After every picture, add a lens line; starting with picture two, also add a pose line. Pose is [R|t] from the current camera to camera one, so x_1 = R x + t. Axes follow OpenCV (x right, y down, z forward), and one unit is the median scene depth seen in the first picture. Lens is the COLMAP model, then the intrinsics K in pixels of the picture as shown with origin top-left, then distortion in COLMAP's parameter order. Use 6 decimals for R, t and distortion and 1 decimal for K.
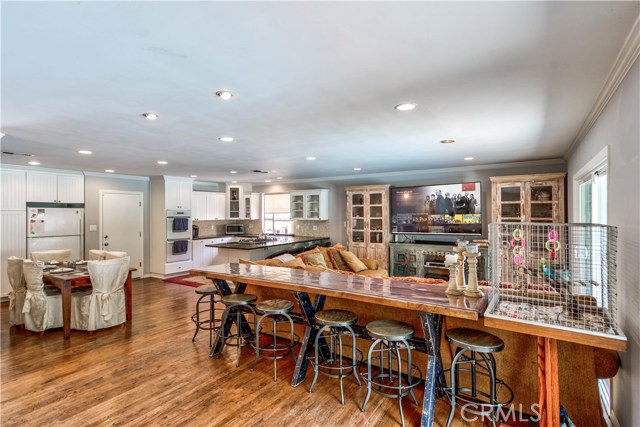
lens RADIAL K [[321.9, 0, 315.9], [0, 321.9, 213.1], [0, 0, 1]] dist [0.031169, 0.004146]
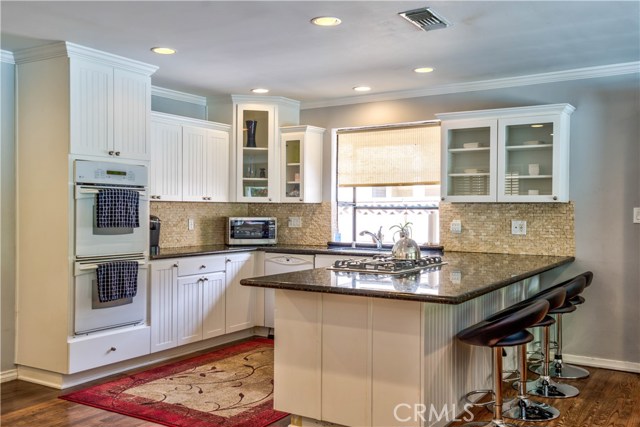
lens RADIAL K [[613.4, 0, 317.4], [0, 613.4, 213.1], [0, 0, 1]] dist [0.050223, 0.000000]
pose [[0.999658, 0.011559, 0.023441, -0.266181], [-0.011676, 0.999920, 0.004852, 0.036914], [-0.023383, -0.005124, 0.999713, 0.450058]]
